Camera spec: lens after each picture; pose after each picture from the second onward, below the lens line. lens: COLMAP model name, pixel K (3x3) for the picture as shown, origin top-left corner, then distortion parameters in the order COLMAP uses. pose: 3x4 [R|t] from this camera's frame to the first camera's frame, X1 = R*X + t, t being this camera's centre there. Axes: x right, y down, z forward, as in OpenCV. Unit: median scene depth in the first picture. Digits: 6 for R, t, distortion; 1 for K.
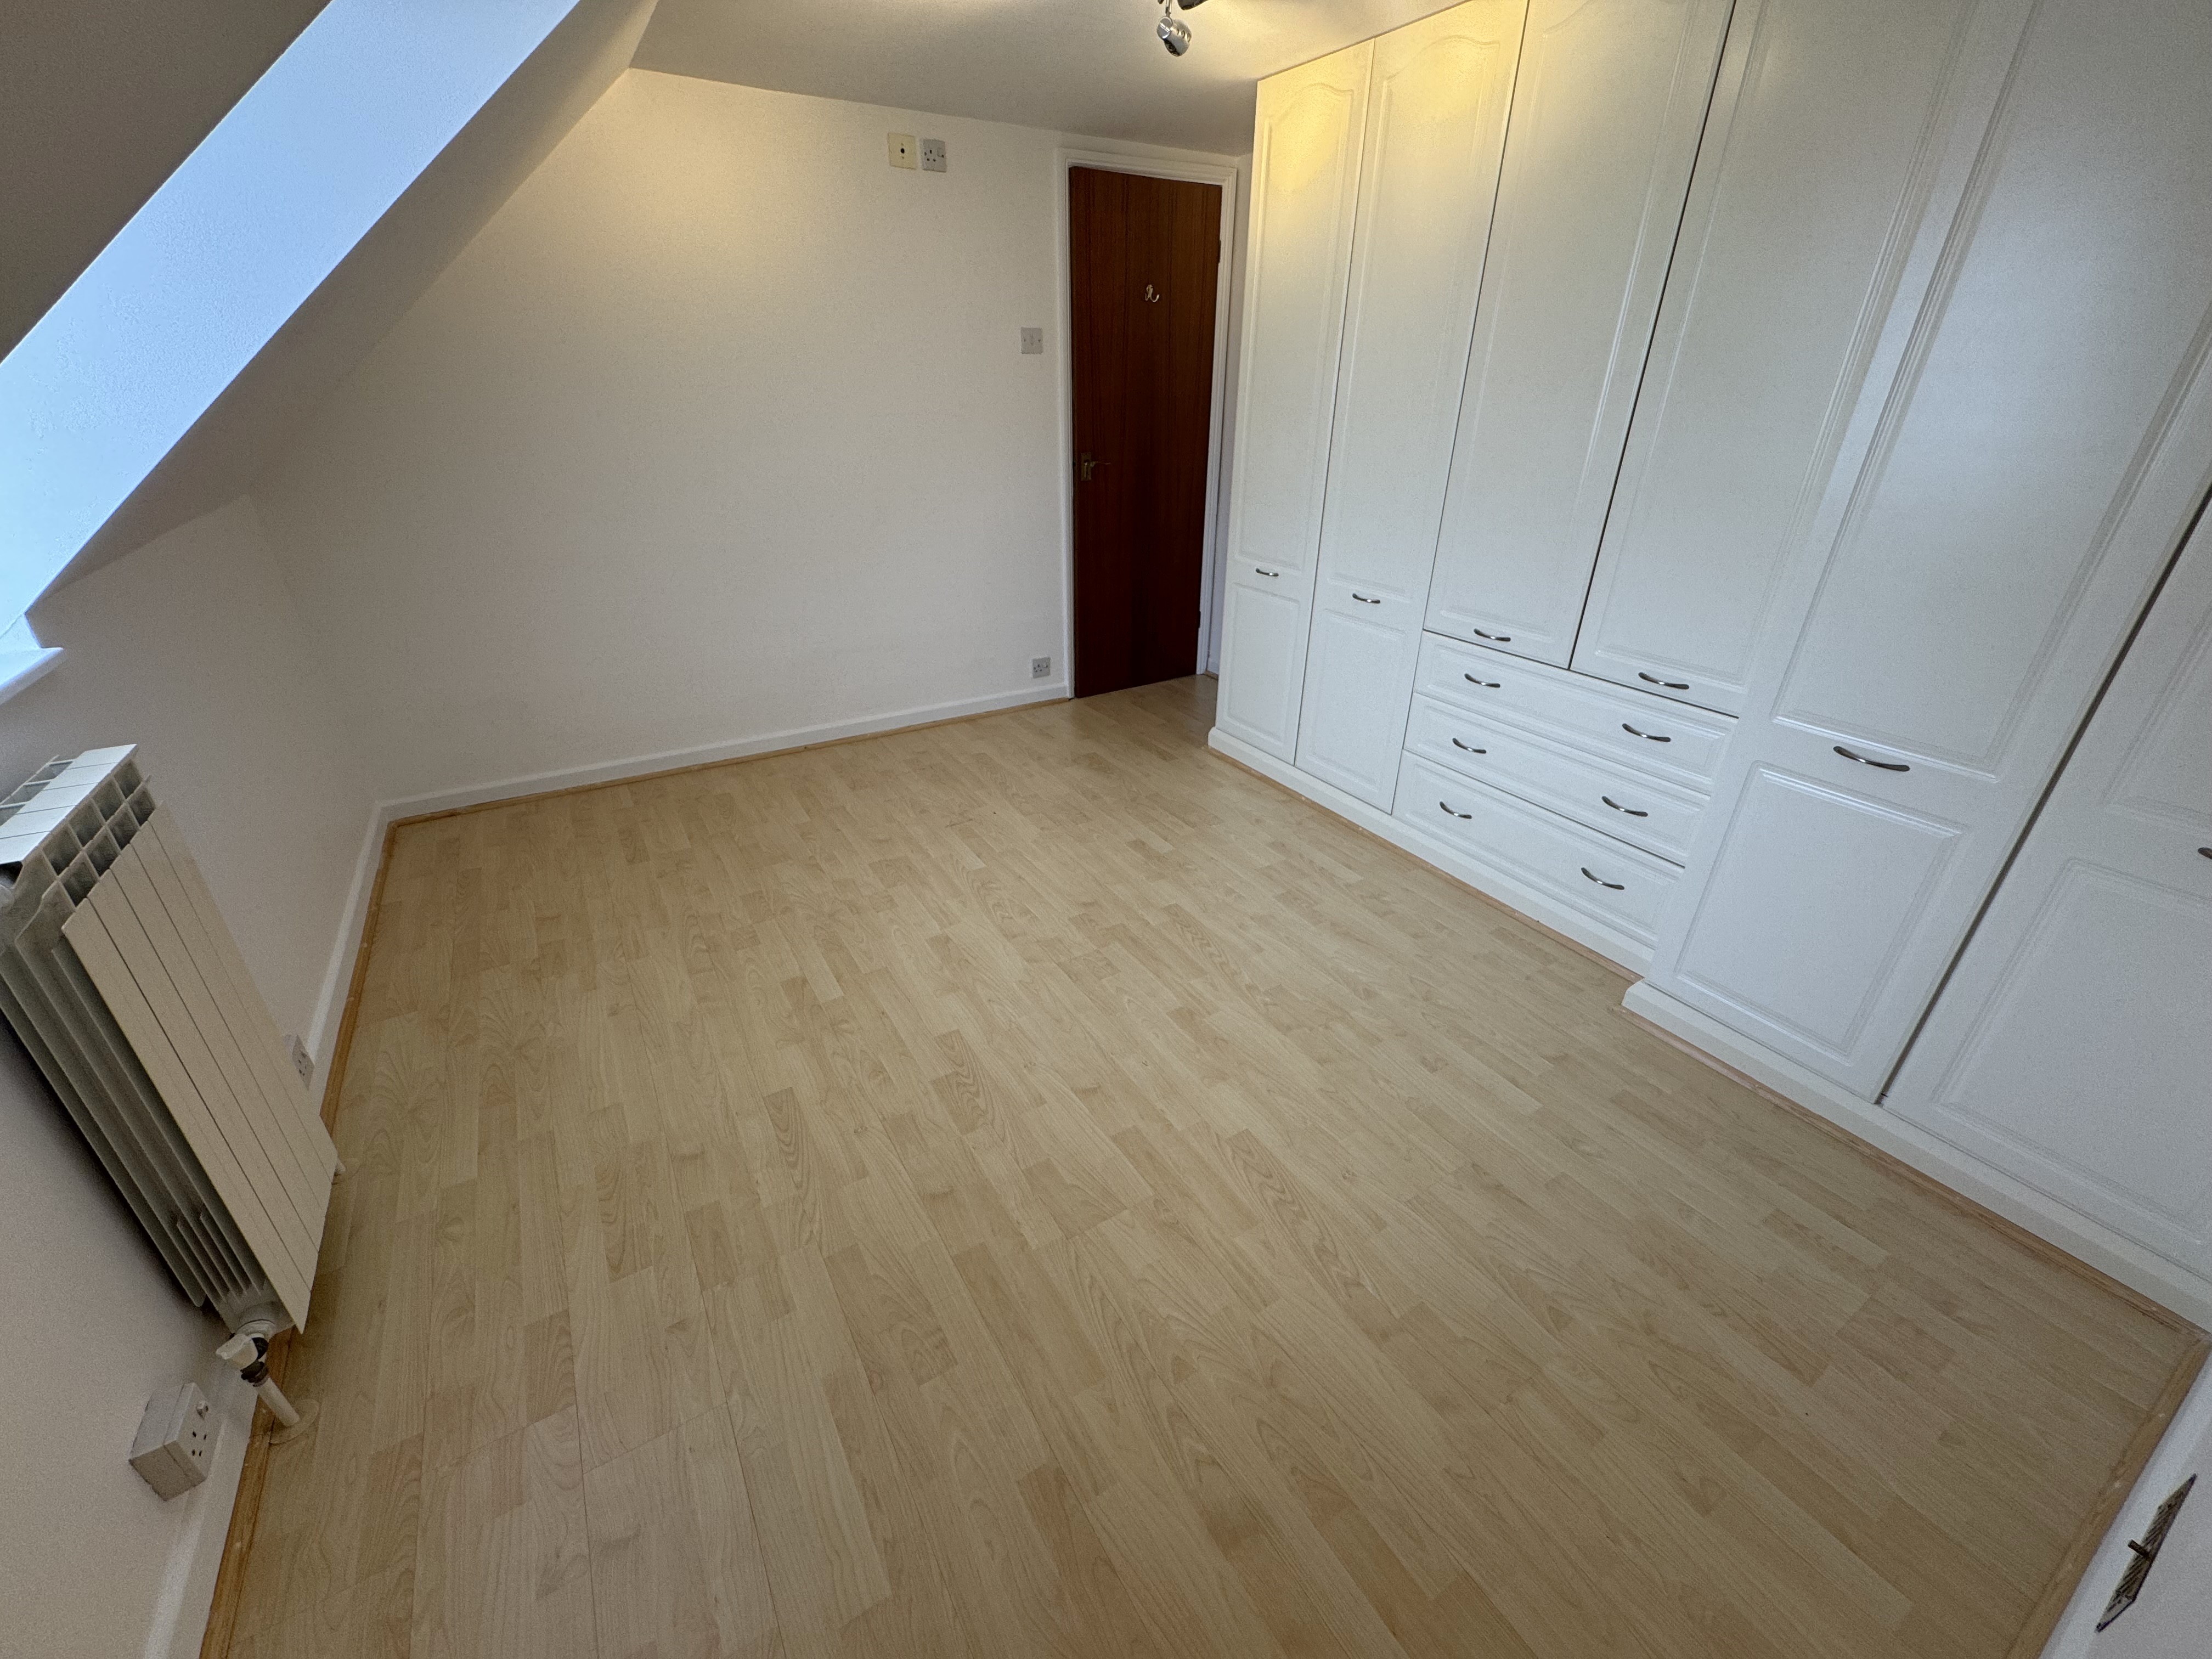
lens RADIAL K [[884.6, 0, 1106.0], [0, 884.6, 829.5], [0, 0, 1]] dist [-0.003337, -0.000126]
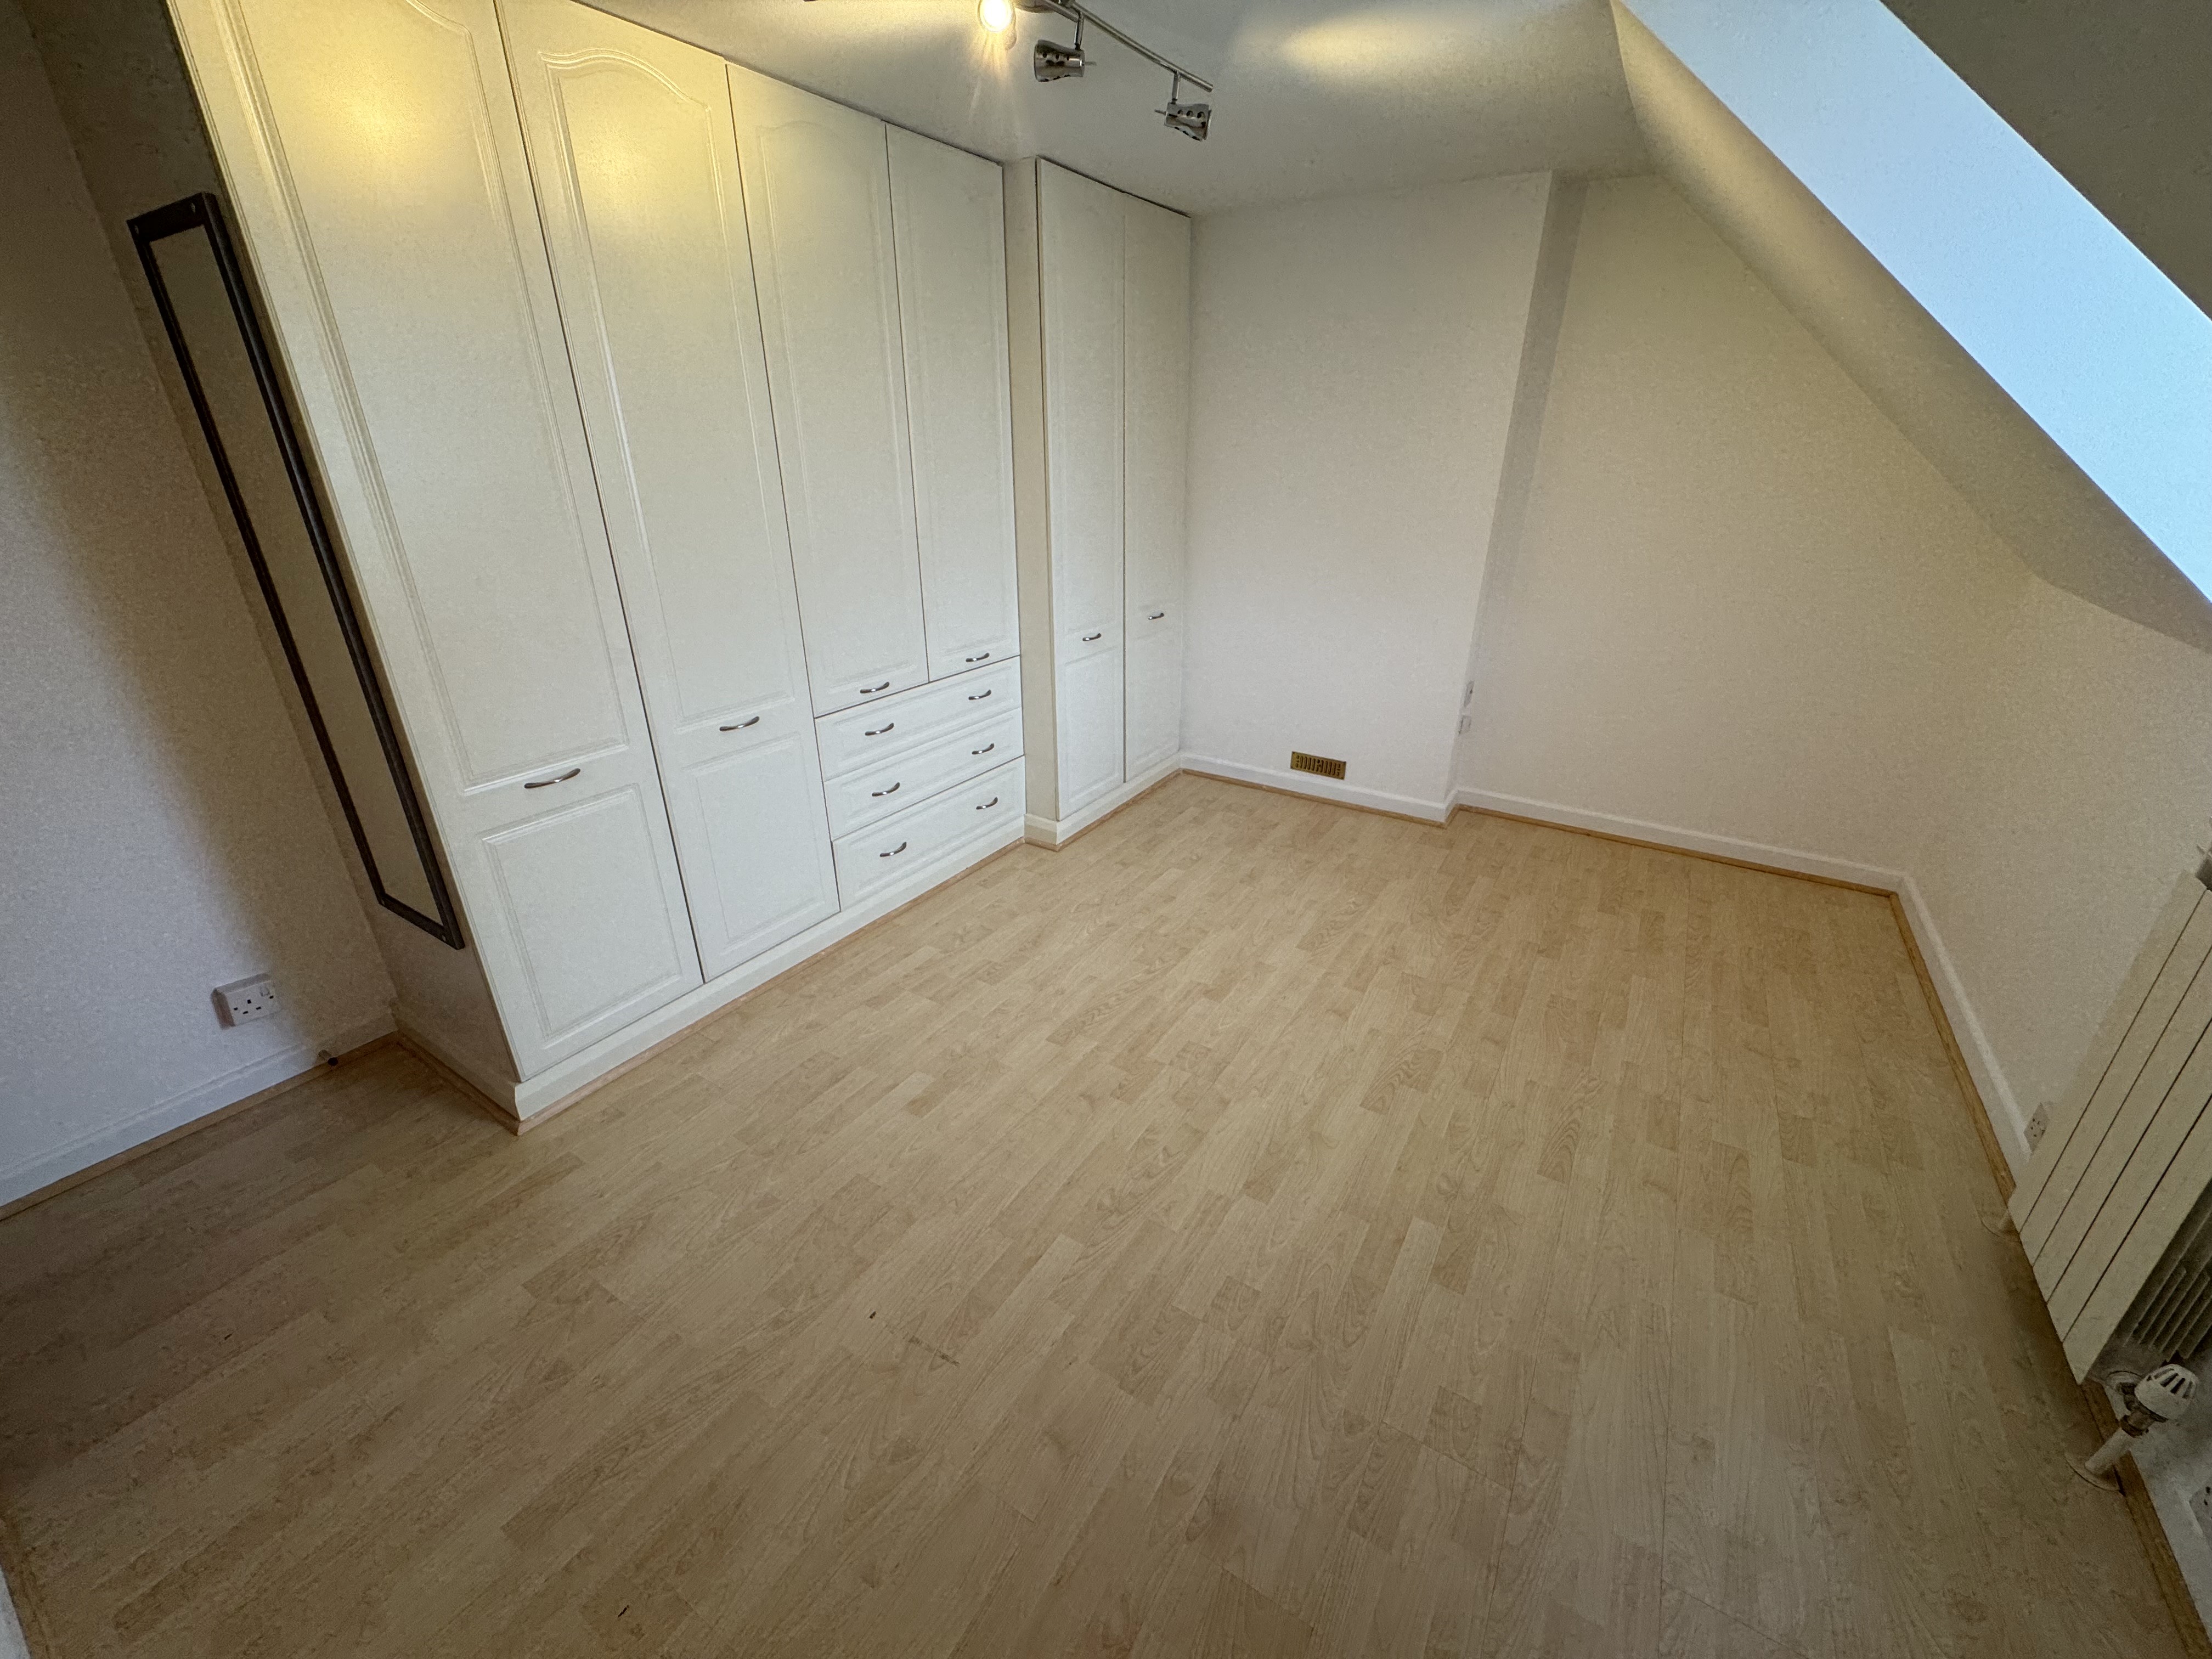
lens RADIAL K [[887.2, 0, 1103.7], [0, 887.2, 825.9], [0, 0, 1]] dist [-0.000942, 0.000332]
pose [[-0.443716, -0.364832, 0.818544, -0.632704], [0.405287, 0.732947, 0.546379, -0.567981], [-0.799286, 0.574183, -0.177358, 1.048672]]
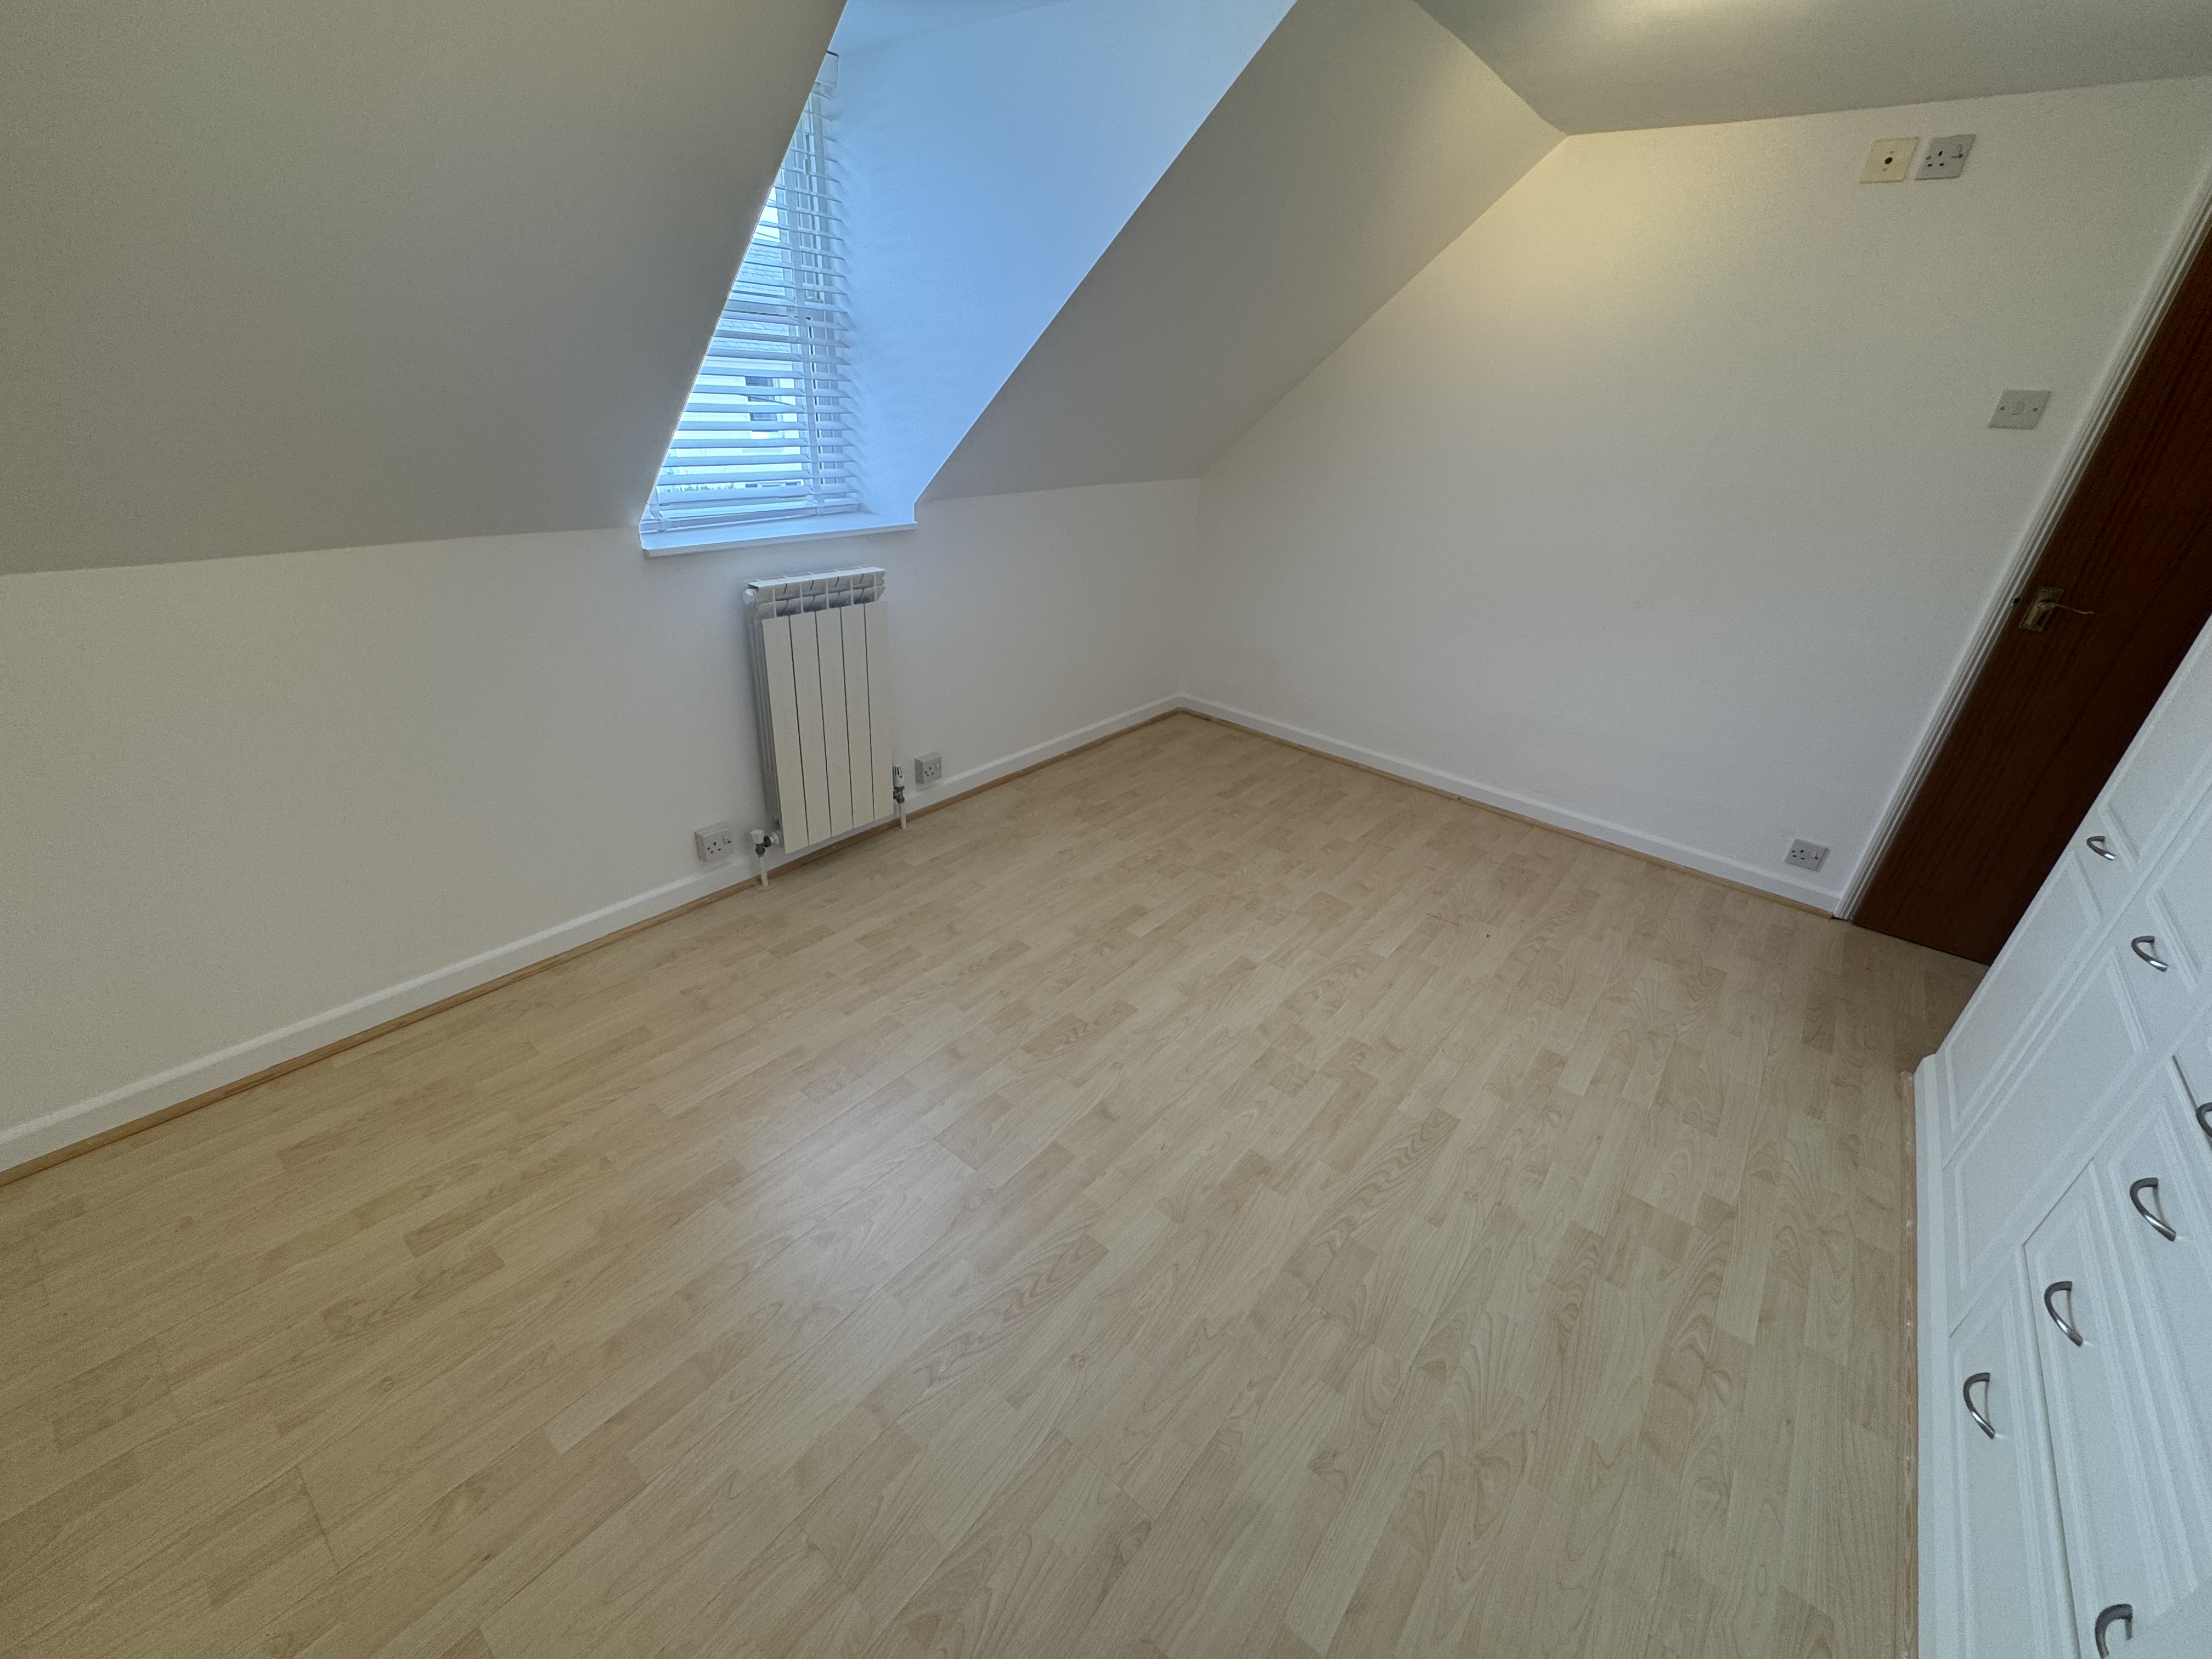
lens RADIAL K [[887.2, 0, 1103.7], [0, 887.2, 825.9], [0, 0, 1]] dist [-0.000942, 0.000332]
pose [[0.327737, 0.440606, -0.835736, 0.539053], [-0.479045, 0.839945, 0.254966, -0.189351], [0.814312, 0.316794, 0.486351, 0.310791]]
